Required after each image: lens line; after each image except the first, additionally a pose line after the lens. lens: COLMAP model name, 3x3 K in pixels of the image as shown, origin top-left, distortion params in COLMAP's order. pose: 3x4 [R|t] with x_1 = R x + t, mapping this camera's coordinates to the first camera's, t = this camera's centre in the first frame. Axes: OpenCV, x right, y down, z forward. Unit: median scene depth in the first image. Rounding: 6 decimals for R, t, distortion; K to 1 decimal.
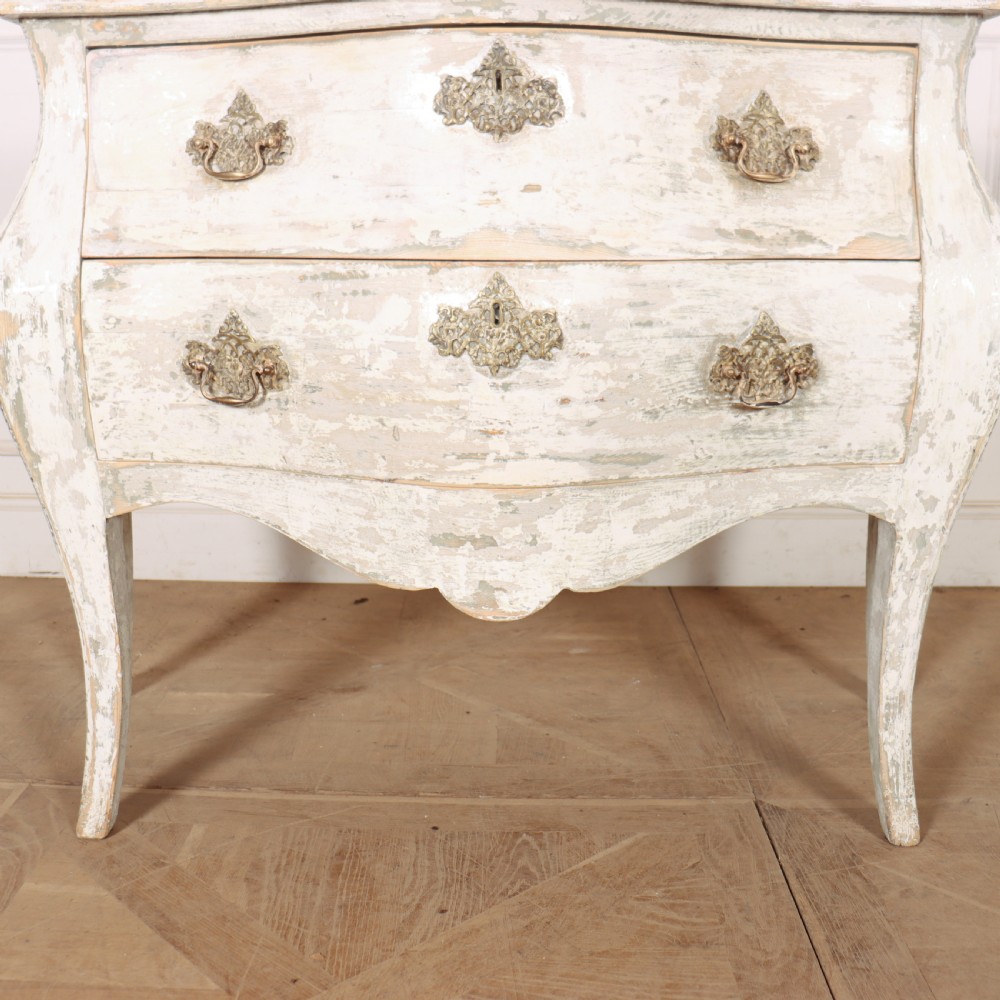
lens RADIAL K [[1188.2, 0, 500.3], [0, 1188.2, 472.5], [0, 0, 1]] dist [-0.173534, 0.152800]
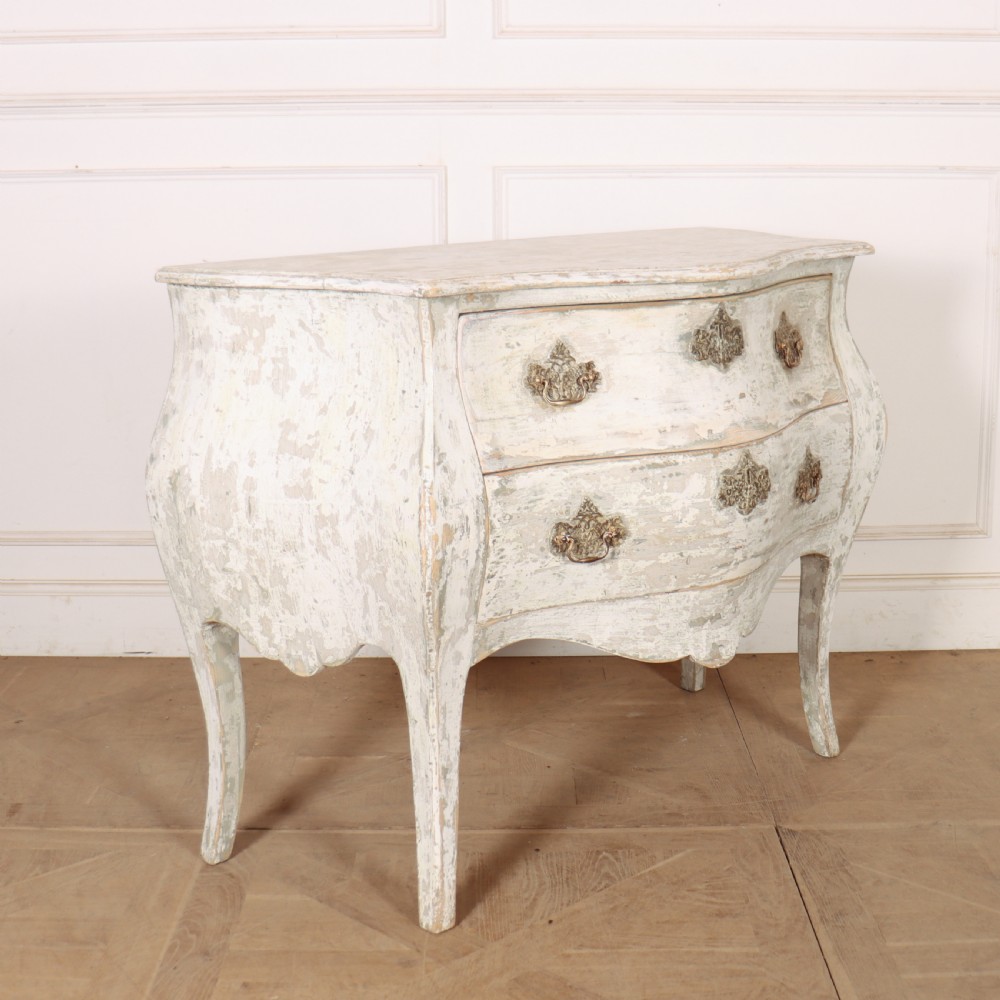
lens RADIAL K [[1582.0, 0, 529.2], [0, 1582.0, 465.3], [0, 0, 1]] dist [-0.214900, 0.510660]
pose [[0.719008, -0.147513, 0.679166, -1.579548], [0.154236, 0.986715, 0.051028, -0.285159], [-0.677671, 0.068062, 0.732209, -0.367511]]
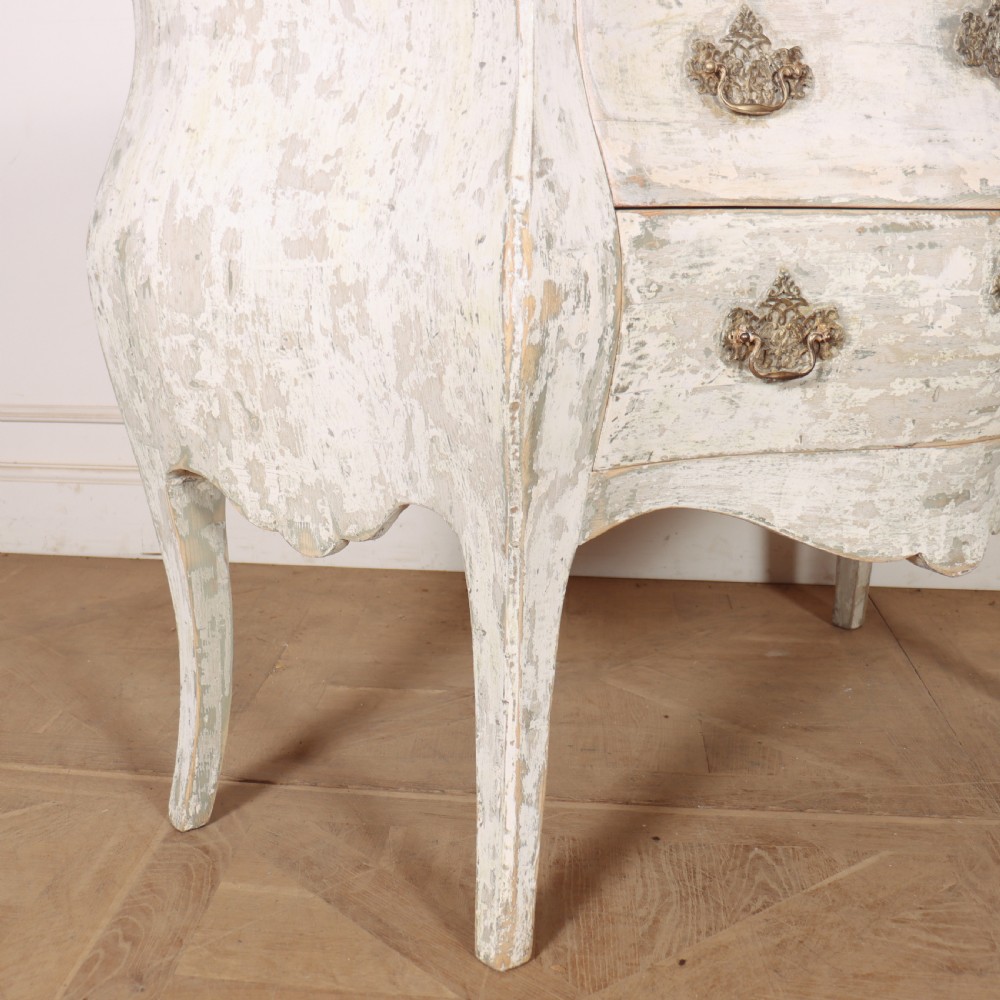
lens RADIAL K [[1371.5, 0, 386.2], [0, 1371.5, 552.1], [0, 0, 1]] dist [-0.172791, 0.143473]
pose [[0.819857, -0.165770, 0.548046, -1.030739], [0.129568, 0.986056, 0.104427, -0.074887], [-0.557715, -0.014606, 0.829904, 0.347764]]
